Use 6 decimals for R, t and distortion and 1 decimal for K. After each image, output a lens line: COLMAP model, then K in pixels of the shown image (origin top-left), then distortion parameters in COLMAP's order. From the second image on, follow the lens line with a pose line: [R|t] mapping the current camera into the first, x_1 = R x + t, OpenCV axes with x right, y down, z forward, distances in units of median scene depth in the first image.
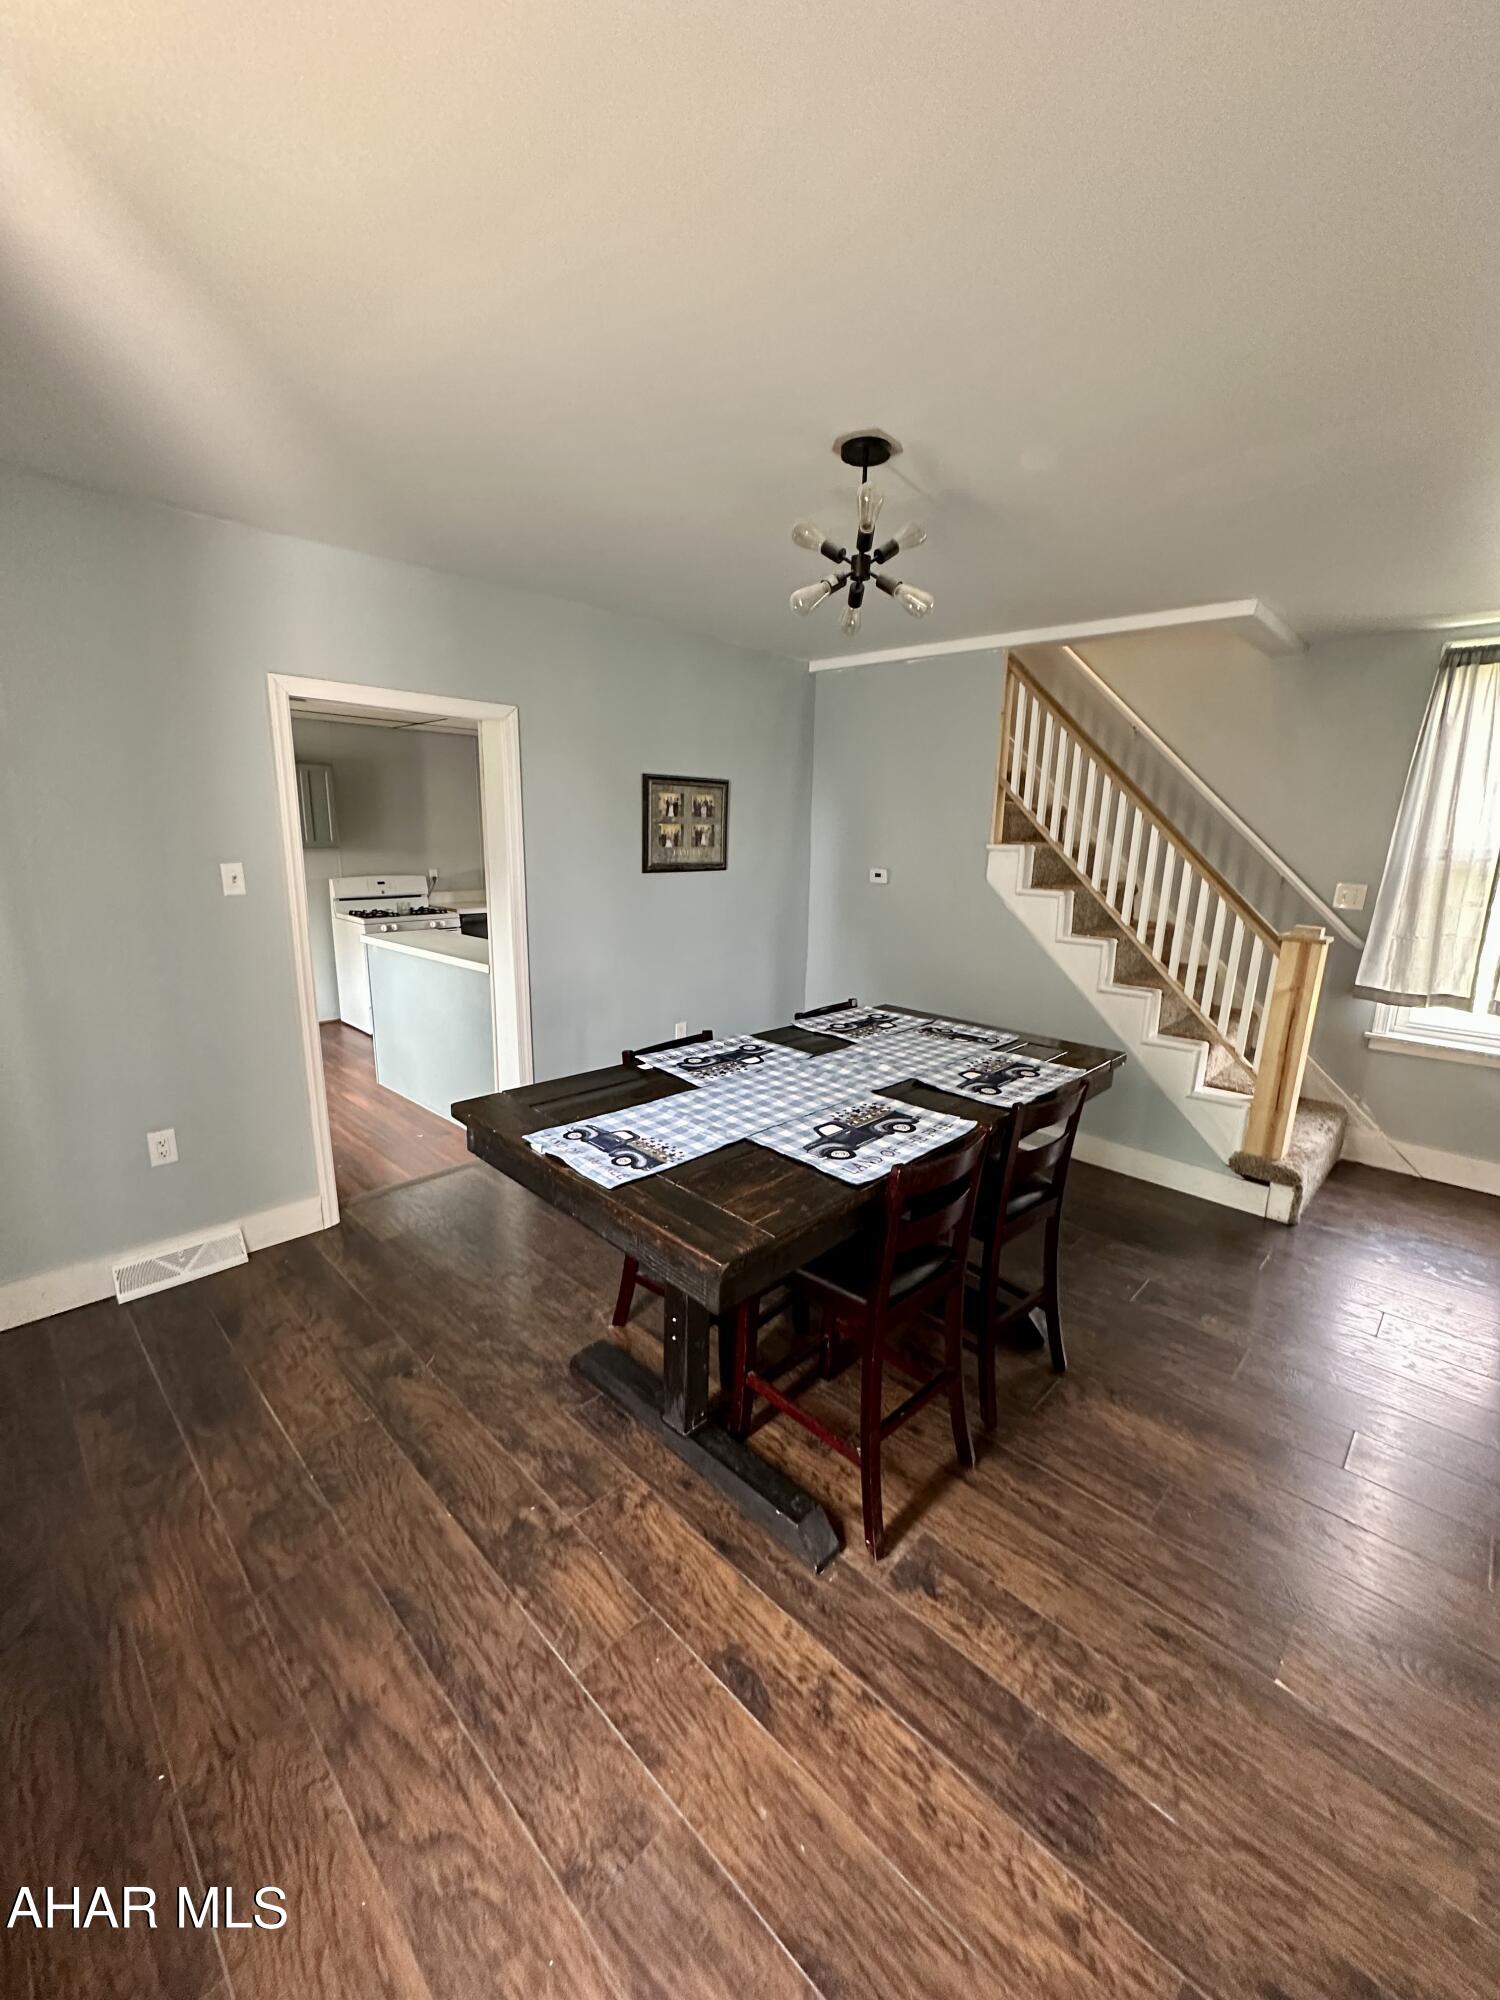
lens RADIAL K [[796.4, 0, 748.9], [0, 796.4, 1001.1], [0, 0, 1]] dist [-0.006742, 0.001101]
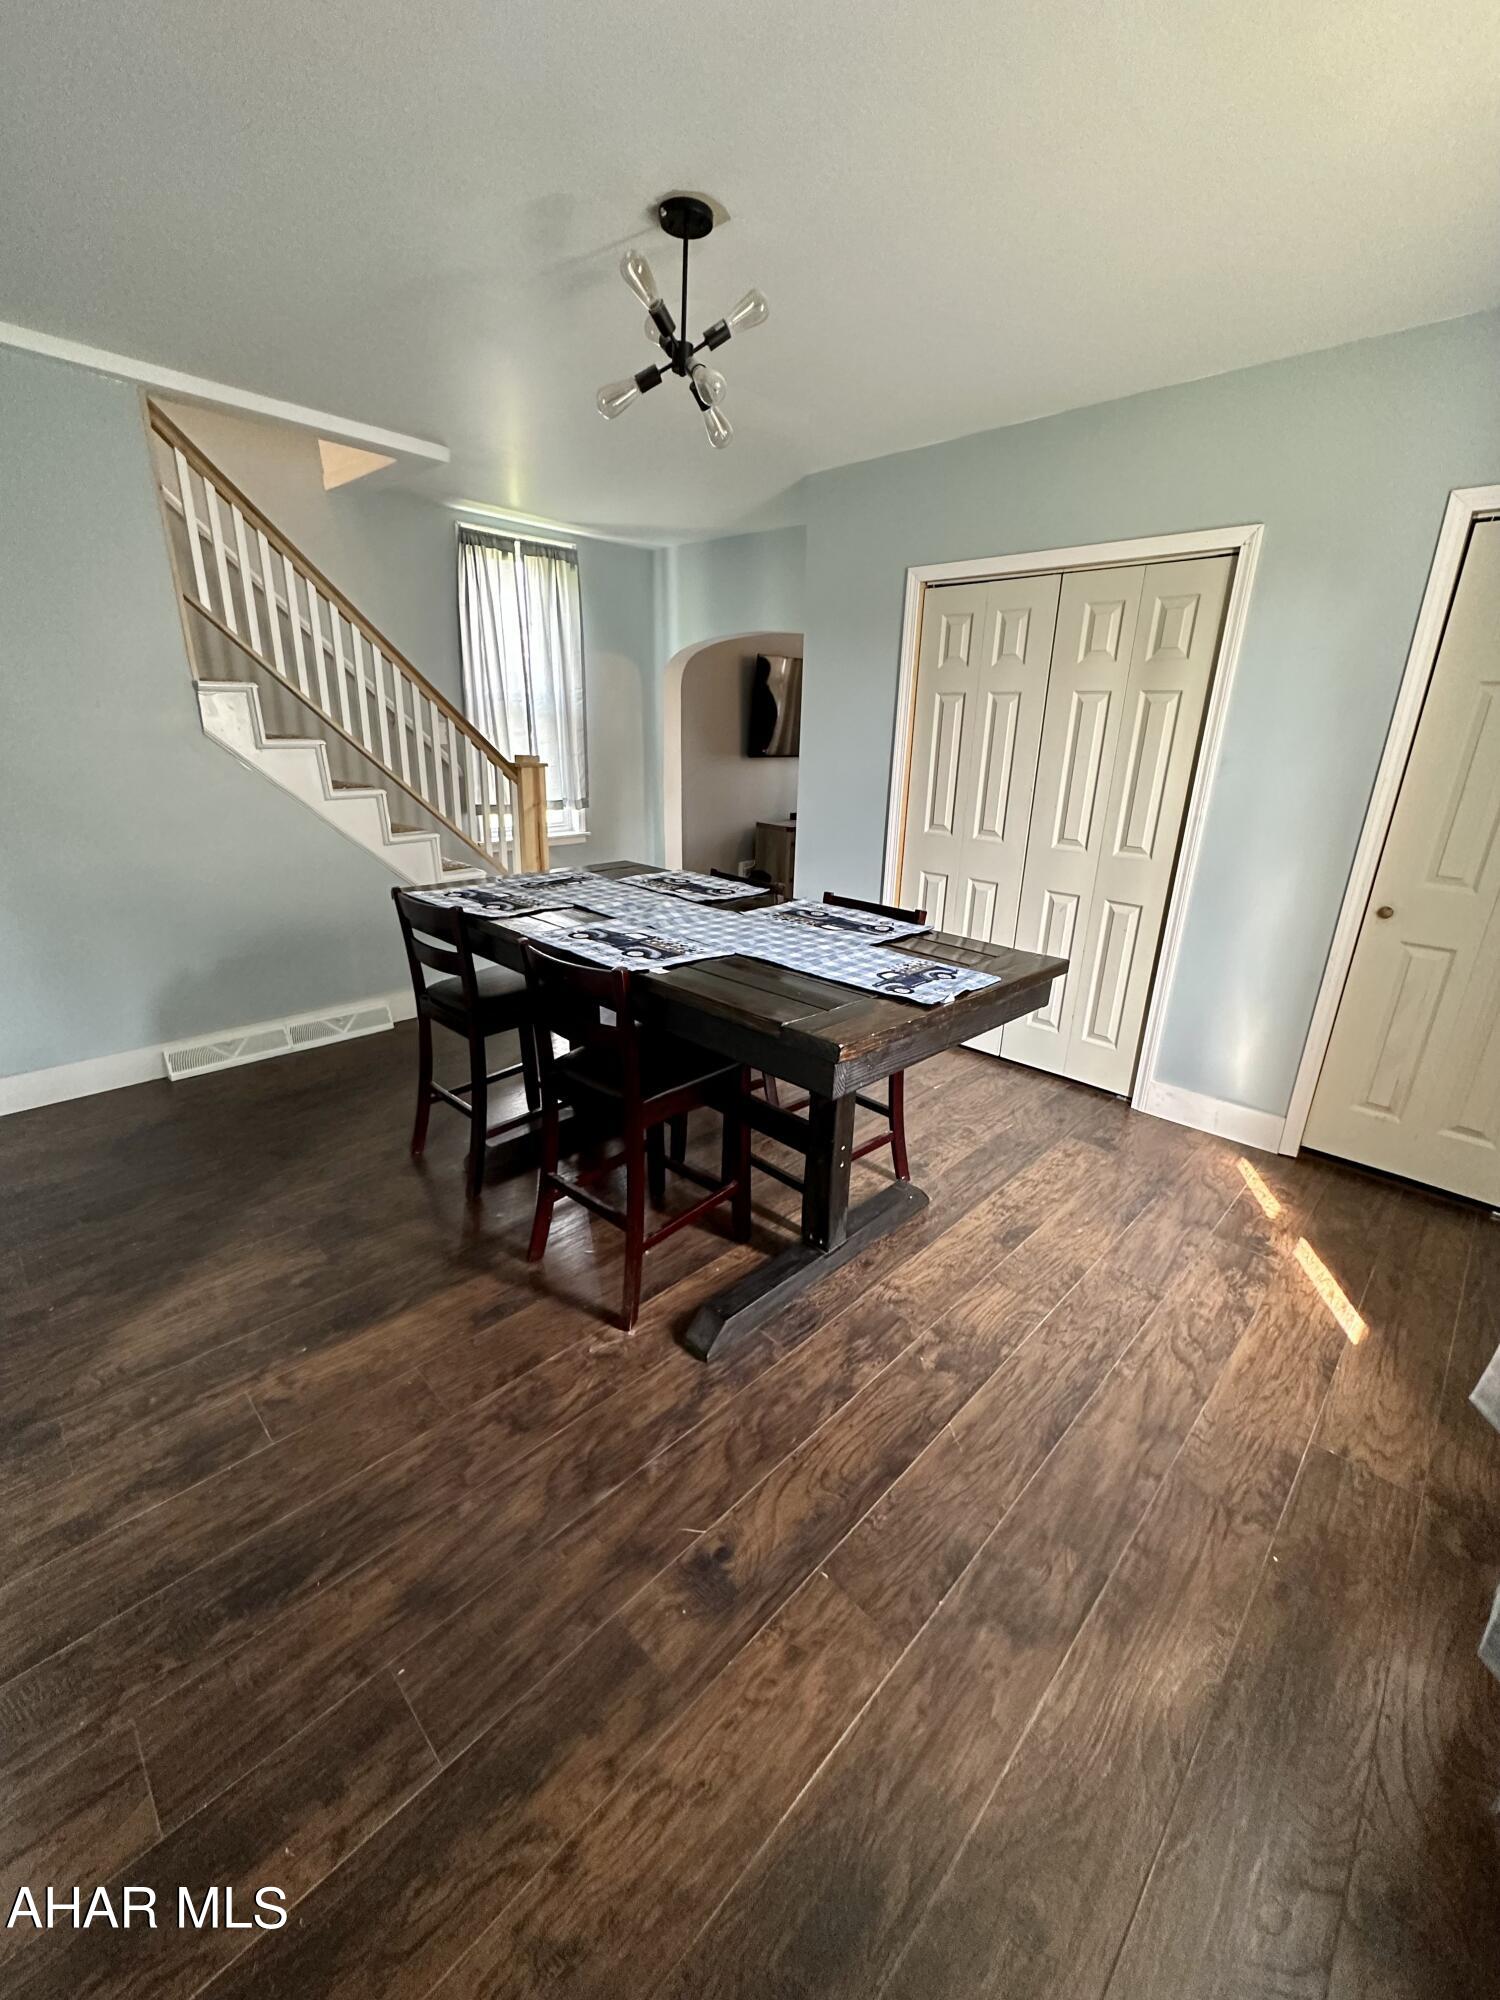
lens RADIAL K [[796.4, 0, 752.3], [0, 796.4, 999.2], [0, 0, 1]] dist [-0.006742, 0.001101]
pose [[0.002788, -0.350013, 0.936741, -1.140036], [0.187237, 0.920360, 0.343336, -0.185622], [-0.982311, 0.174435, 0.068101, 1.139272]]
